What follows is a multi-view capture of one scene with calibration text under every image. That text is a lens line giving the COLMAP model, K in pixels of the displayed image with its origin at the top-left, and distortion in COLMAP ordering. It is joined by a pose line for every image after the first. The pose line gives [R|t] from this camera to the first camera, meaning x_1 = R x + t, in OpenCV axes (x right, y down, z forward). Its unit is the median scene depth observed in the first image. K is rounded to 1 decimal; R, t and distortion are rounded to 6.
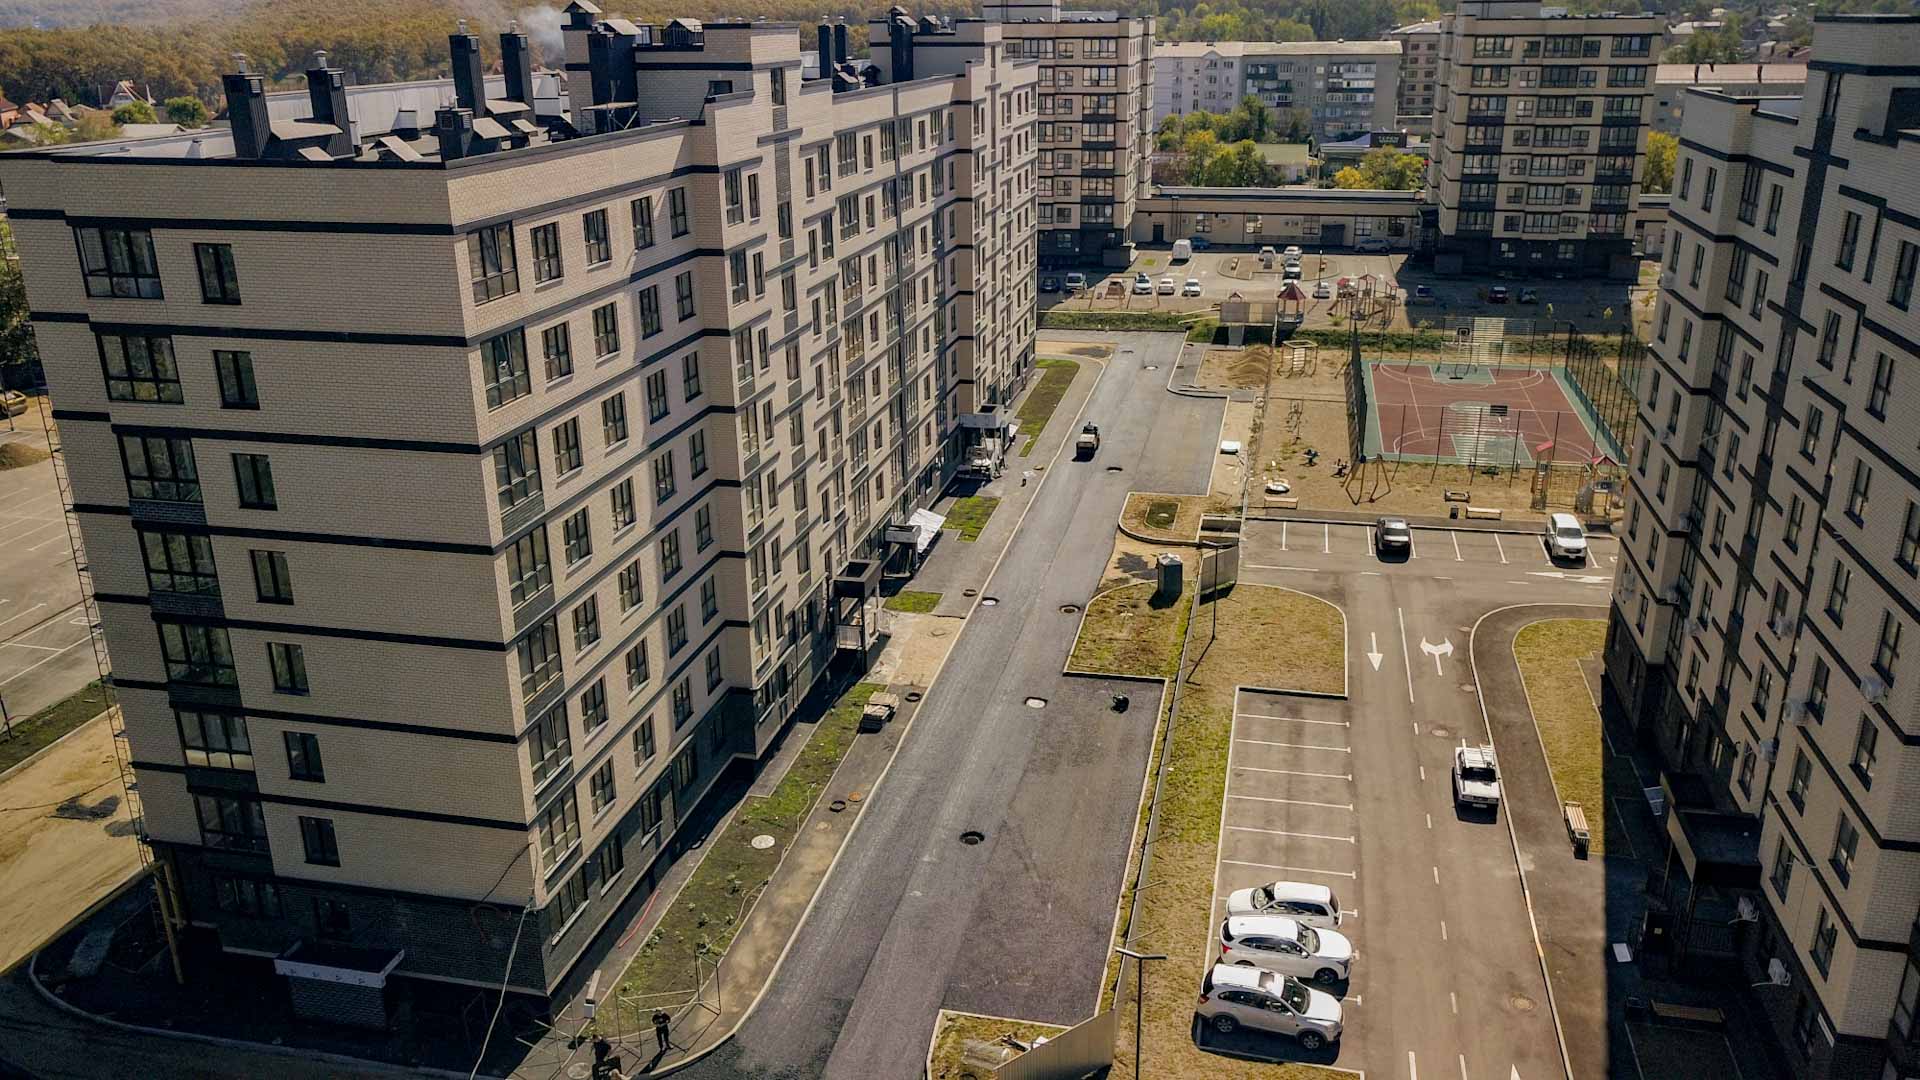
lens RADIAL K [[1482.0, 0, 973.6], [0, 1482.0, 547.3], [0, 0, 1]] dist [0.011283, -0.009957]
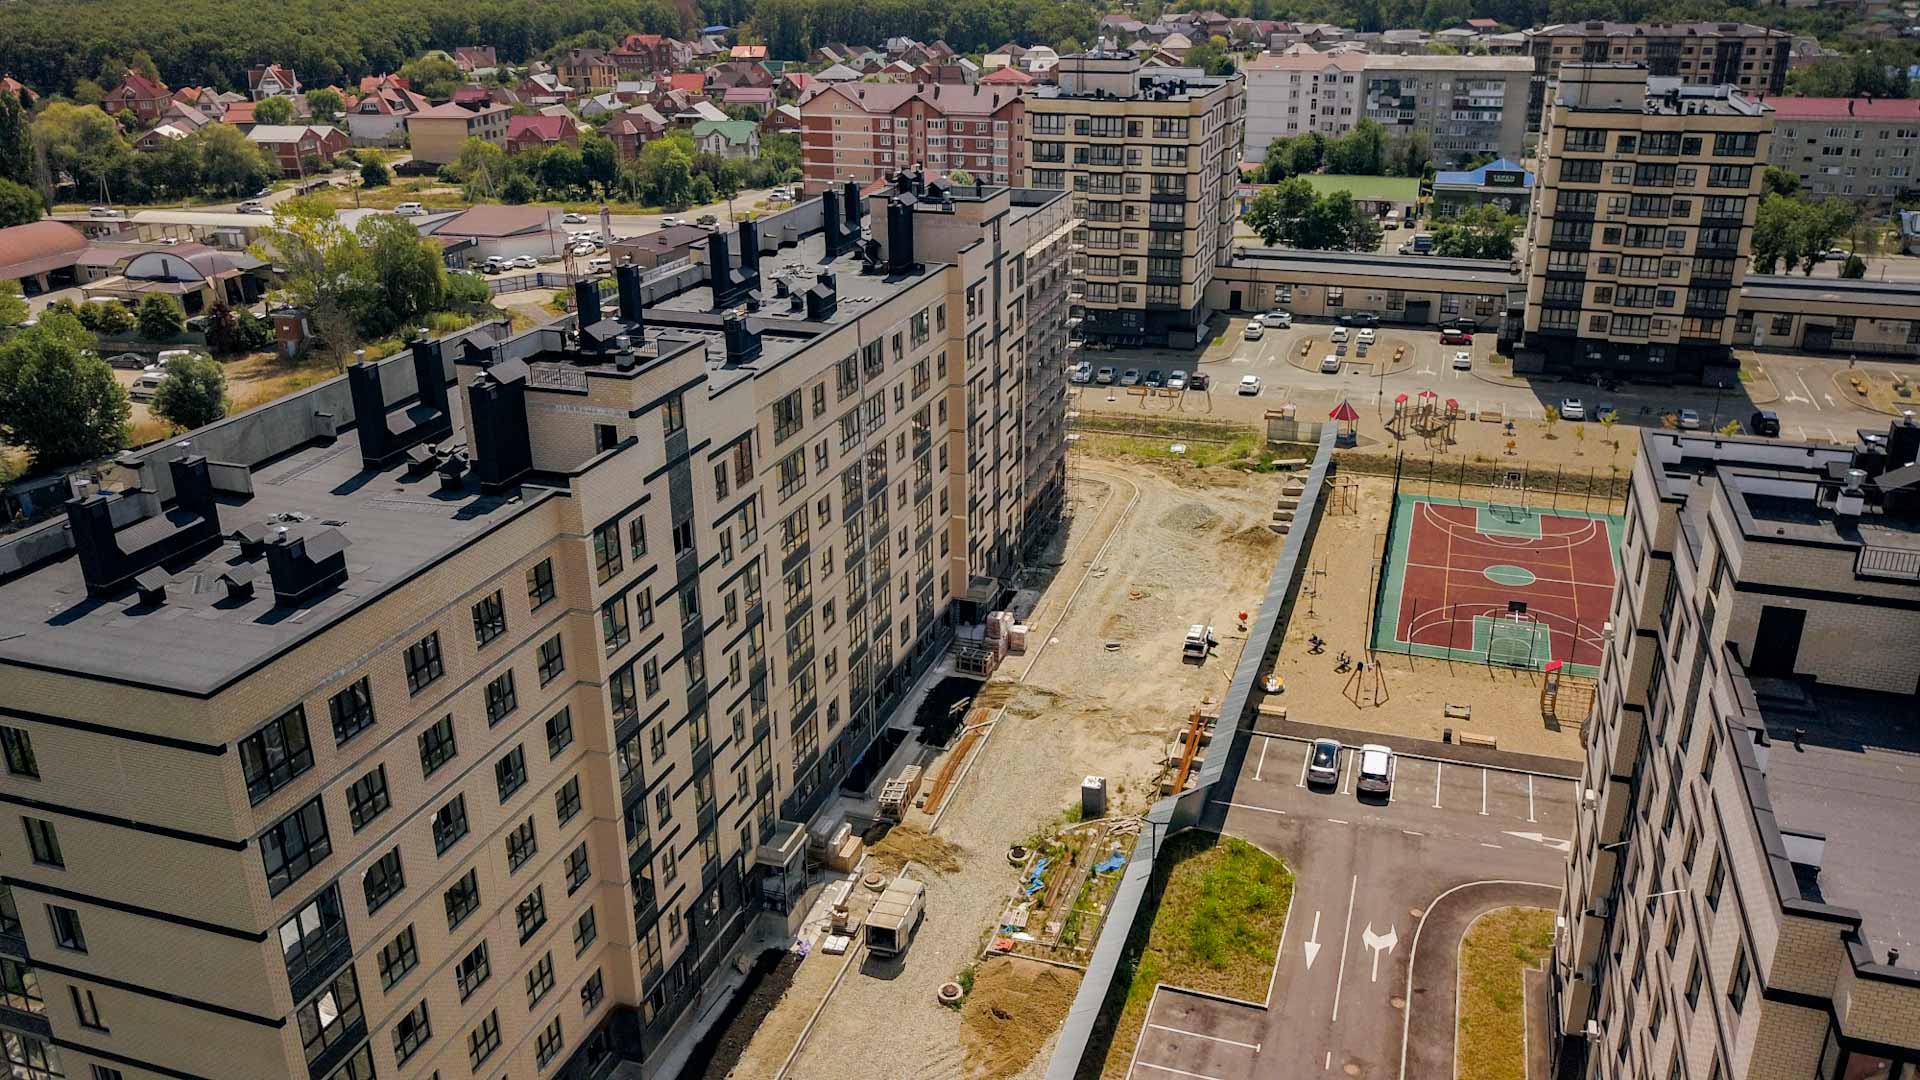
lens RADIAL K [[1482.0, 0, 972.4], [0, 1482.0, 545.5], [0, 0, 1]] dist [0.011283, -0.009957]
pose [[0.994605, 0.041161, -0.095220, 0.124639], [-0.037224, 0.998392, 0.042759, -0.208808], [0.096827, -0.038984, 0.994537, 0.026812]]
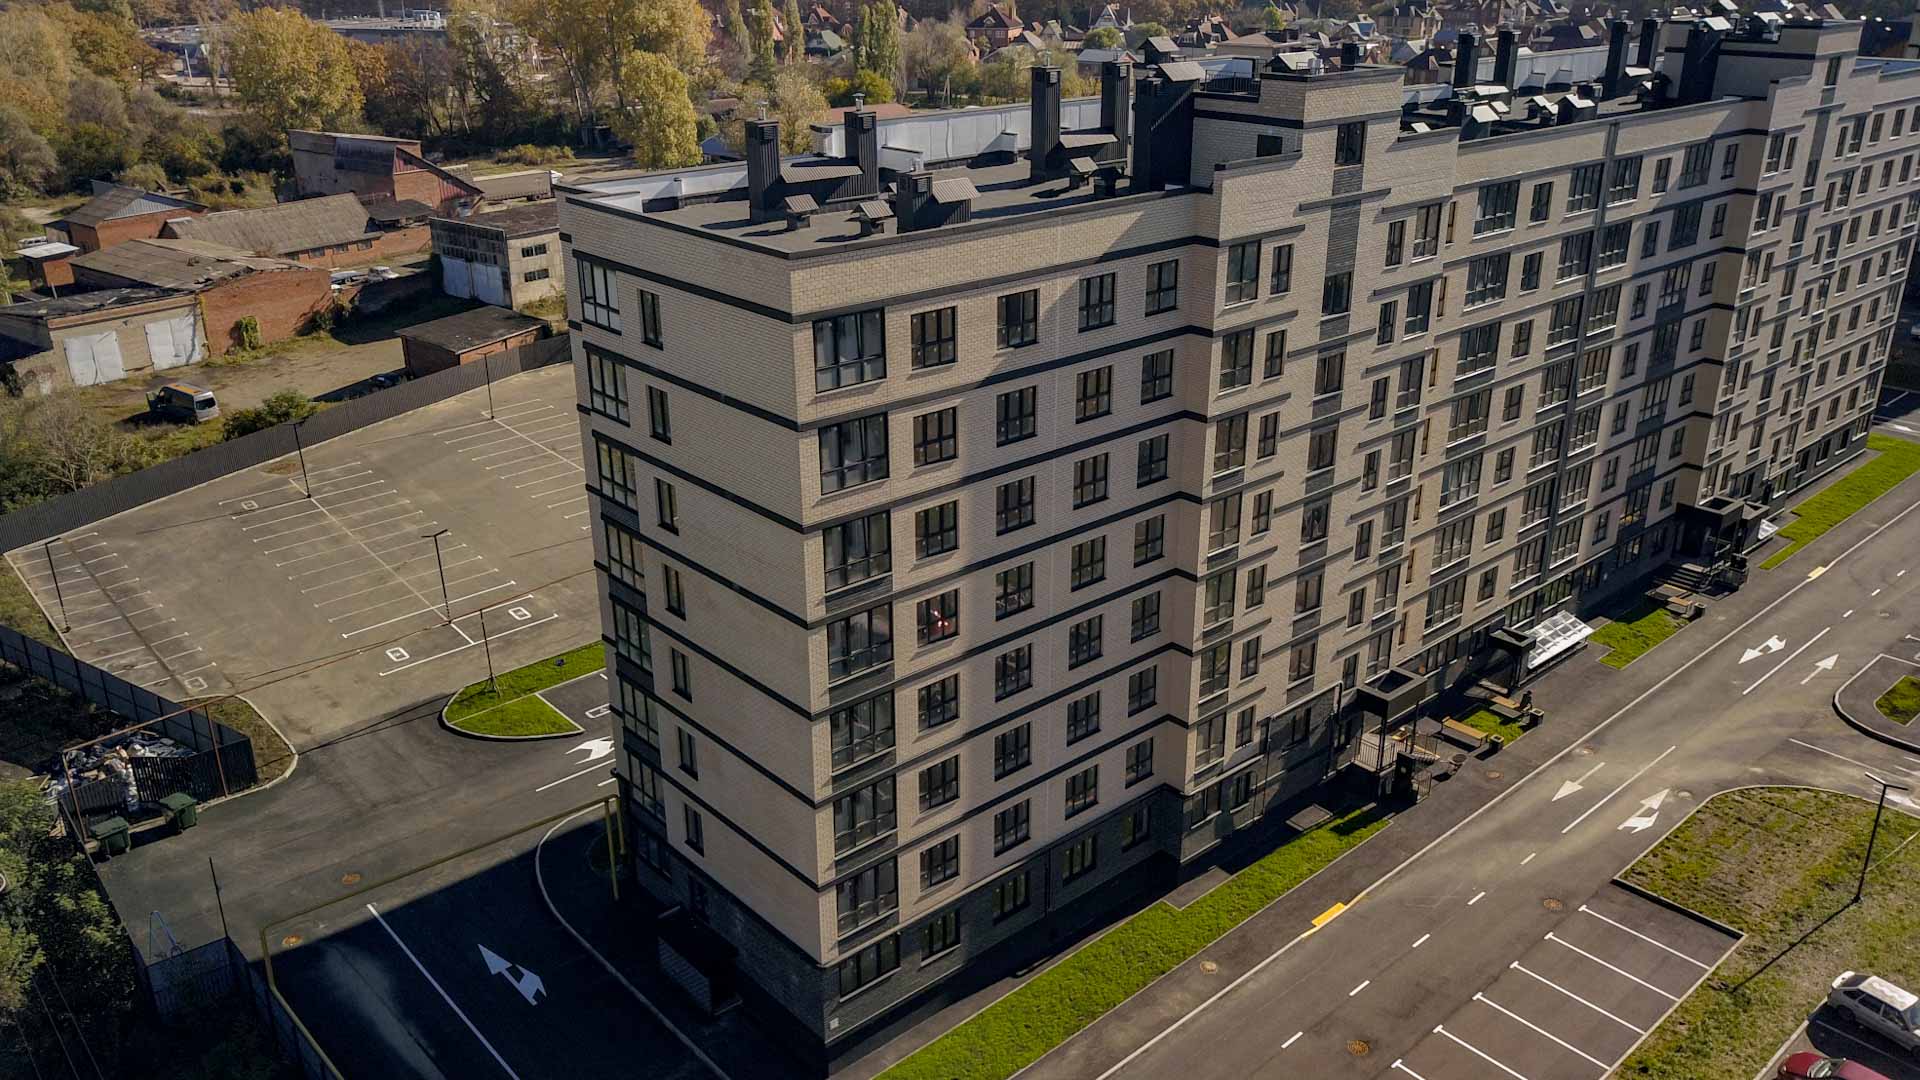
lens RADIAL K [[1482.0, 0, 963.0], [0, 1482.0, 554.2], [0, 0, 1]] dist [0.011283, -0.009957]
pose [[0.808038, 0.232952, -0.541117, 0.160036], [-0.203486, 0.972332, 0.114730, -0.099568], [0.552872, 0.017404, 0.833084, 0.119304]]
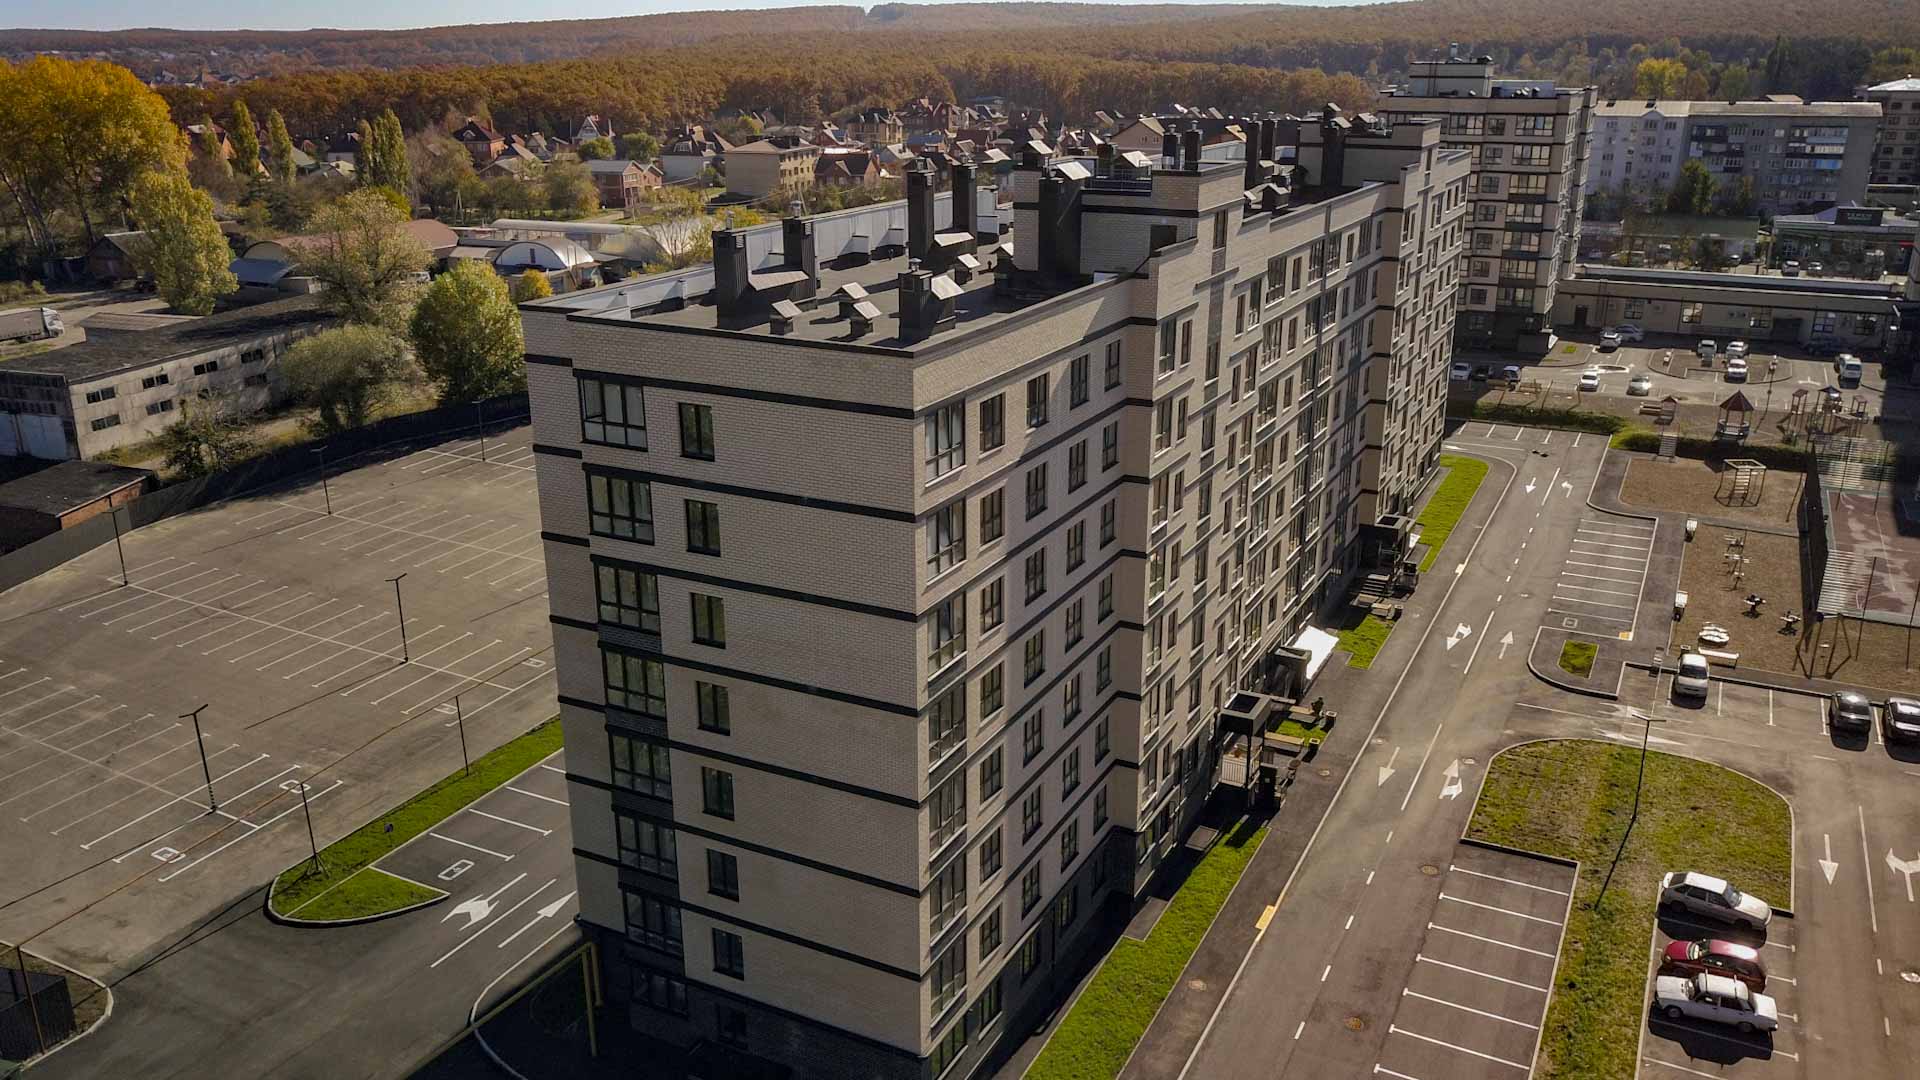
lens RADIAL K [[1482.0, 0, 963.4], [0, 1482.0, 540.4], [0, 0, 1]] dist [0.011283, -0.009957]
pose [[0.966228, 0.088028, -0.242189, -0.029756], [-0.093367, 0.995575, -0.010635, -0.059408], [0.240181, 0.032888, 0.970171, 0.004869]]
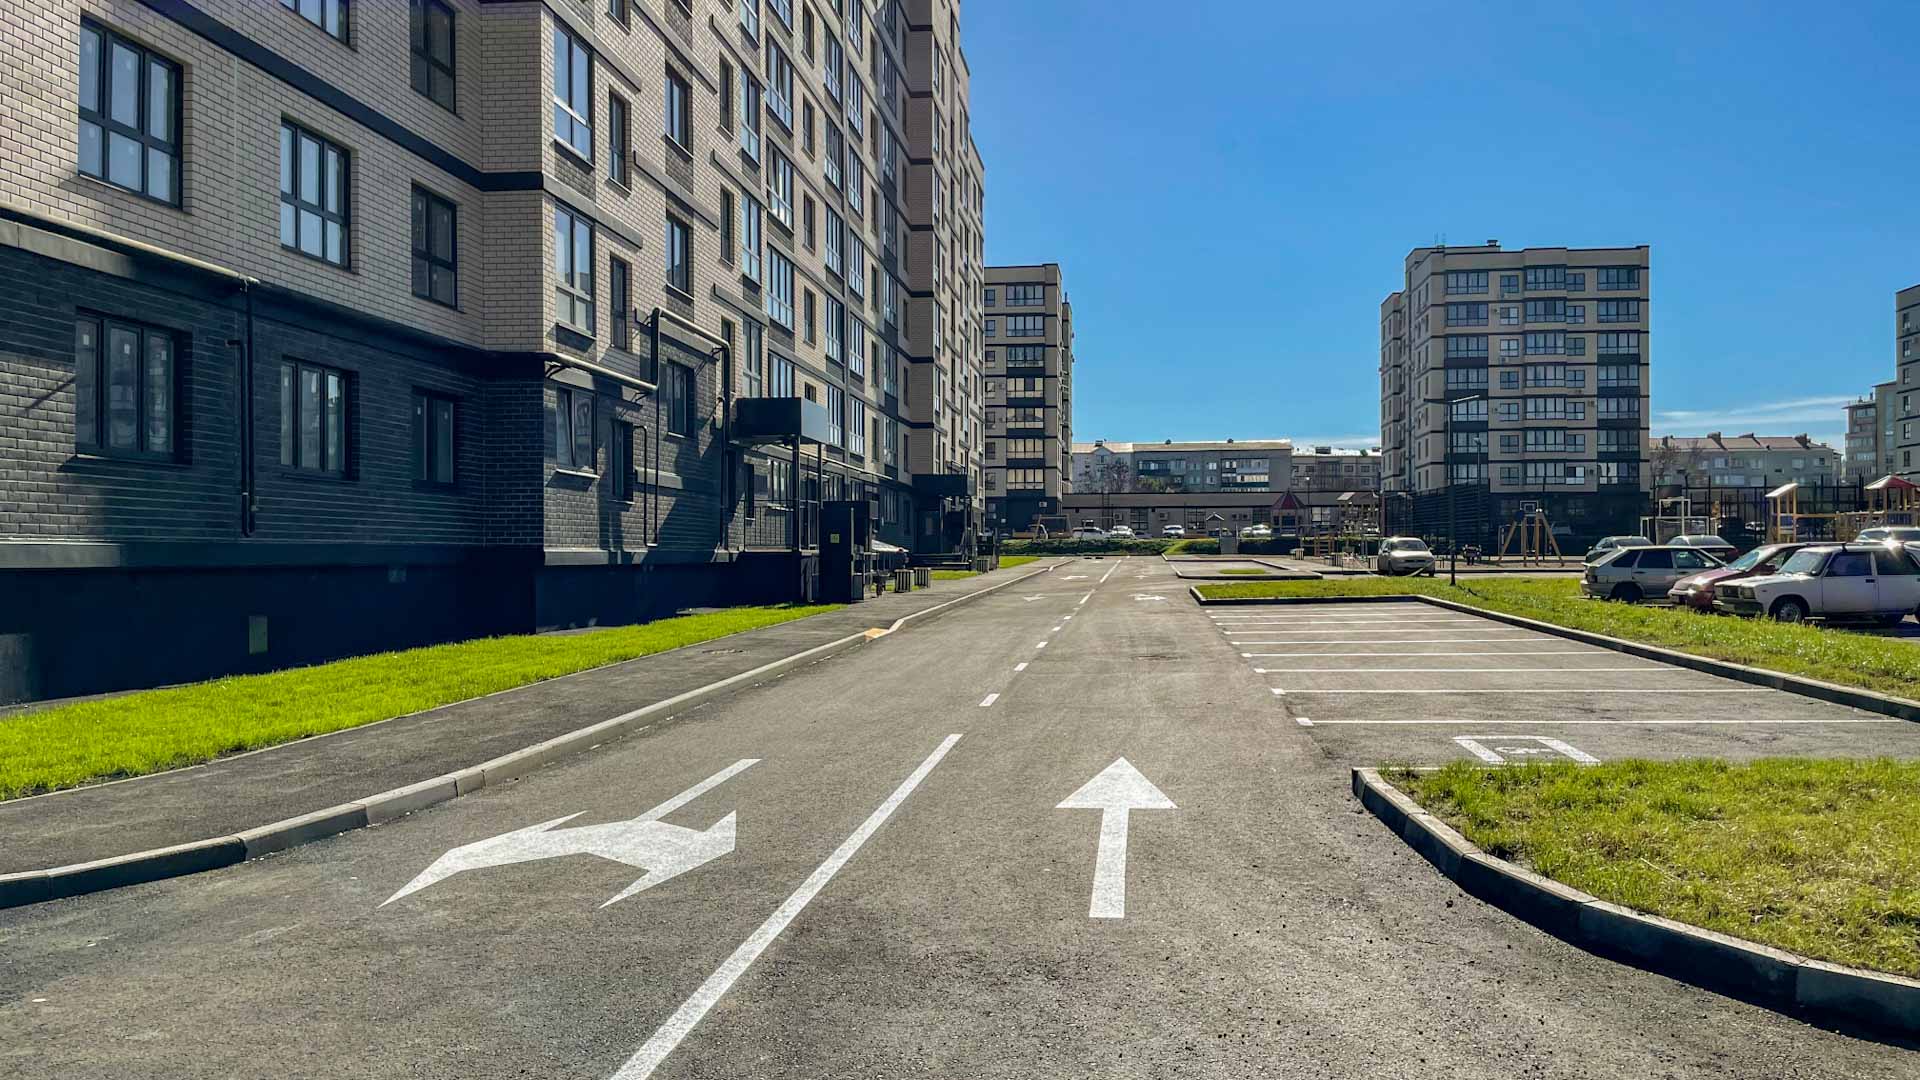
lens RADIAL K [[1450.8, 0, 944.6], [0, 1450.8, 553.8], [0, 0, 1]] dist [0.010622, -0.003025]
pose [[0.997101, 0.003952, 0.075993, -0.057587], [0.022454, 0.938905, -0.343442, 0.216485], [-0.072708, 0.344152, 0.936094, 0.511420]]
